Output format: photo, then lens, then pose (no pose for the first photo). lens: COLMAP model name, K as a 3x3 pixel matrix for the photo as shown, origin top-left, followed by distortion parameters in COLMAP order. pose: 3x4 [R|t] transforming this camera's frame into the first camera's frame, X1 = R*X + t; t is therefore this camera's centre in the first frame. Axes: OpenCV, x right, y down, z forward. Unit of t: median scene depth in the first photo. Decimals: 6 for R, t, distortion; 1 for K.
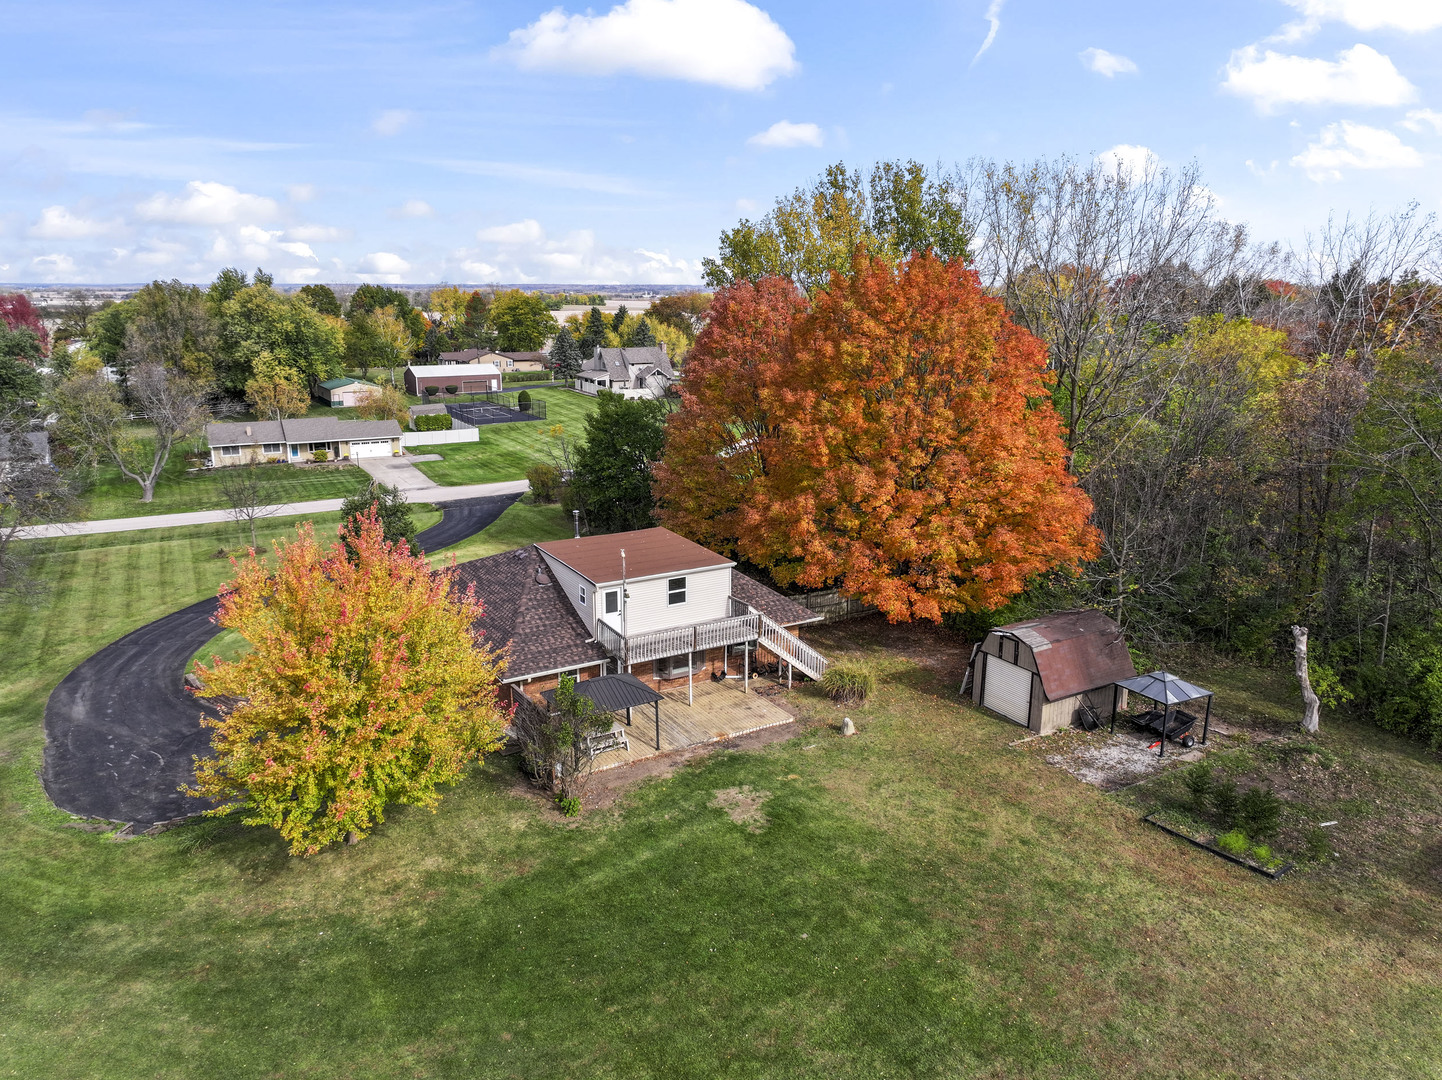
lens RADIAL K [[1018.6, 0, 711.2], [0, 1018.6, 541.1], [0, 0, 1]] dist [0.010145, 0.002332]
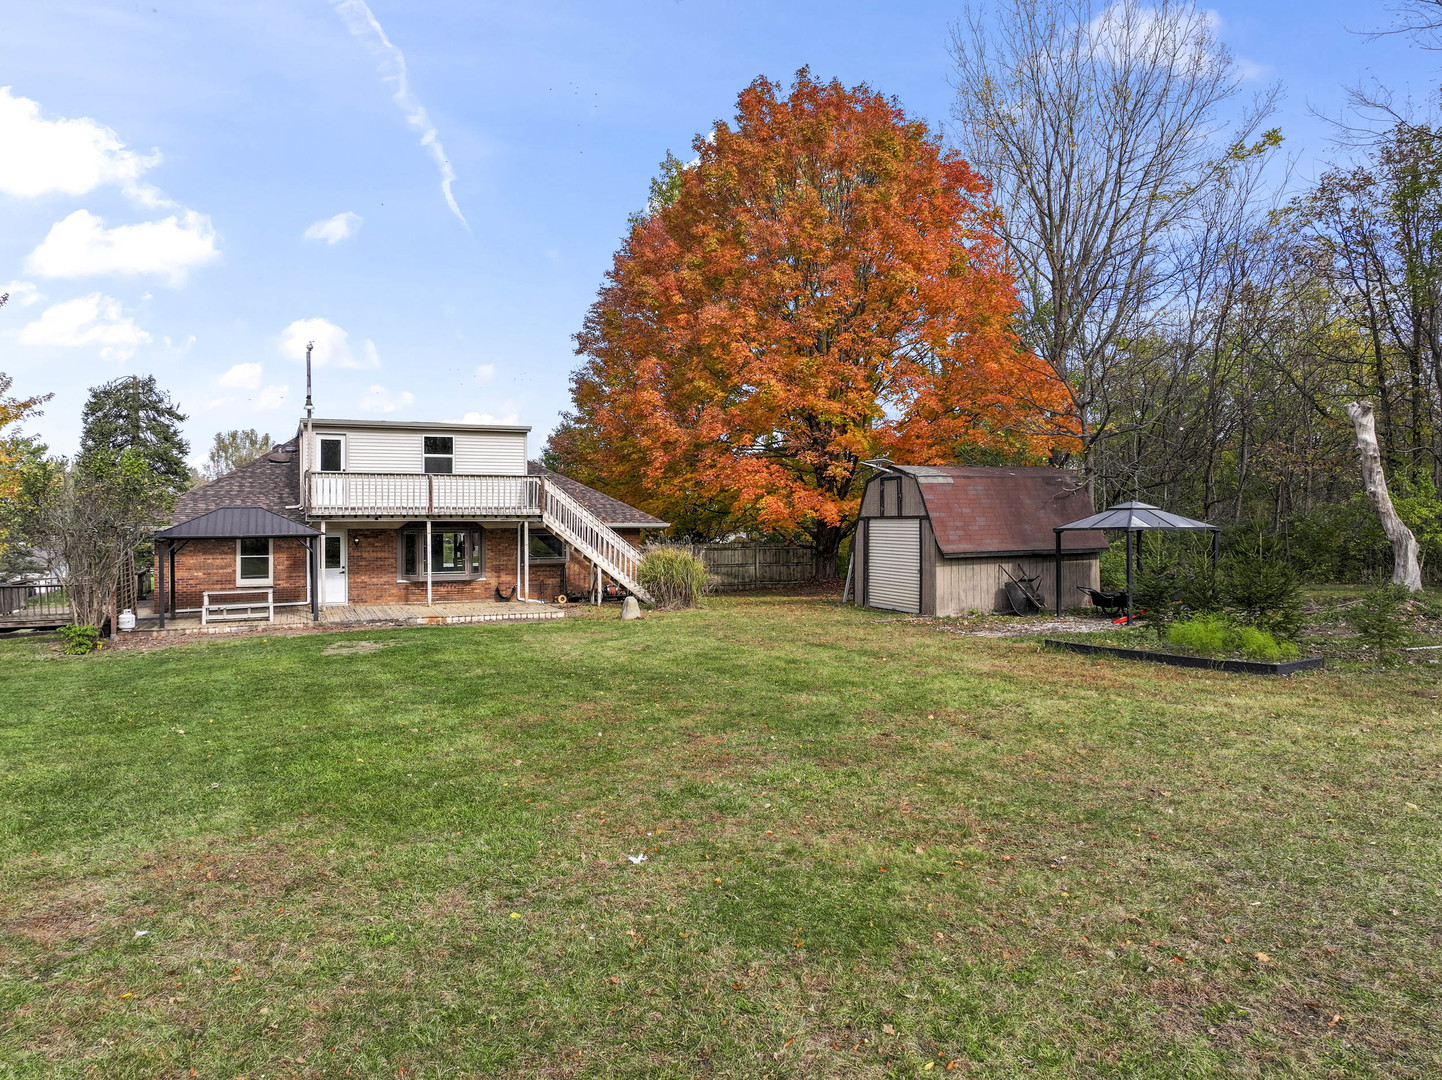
lens RADIAL K [[1018.6, 0, 728.6], [0, 1018.6, 537.5], [0, 0, 1]] dist [0.010145, 0.002332]
pose [[0.992294, -0.004379, -0.123828, 0.274020], [-0.025566, 0.970633, -0.239201, 0.289492], [0.121239, 0.240524, 0.963042, 0.388719]]
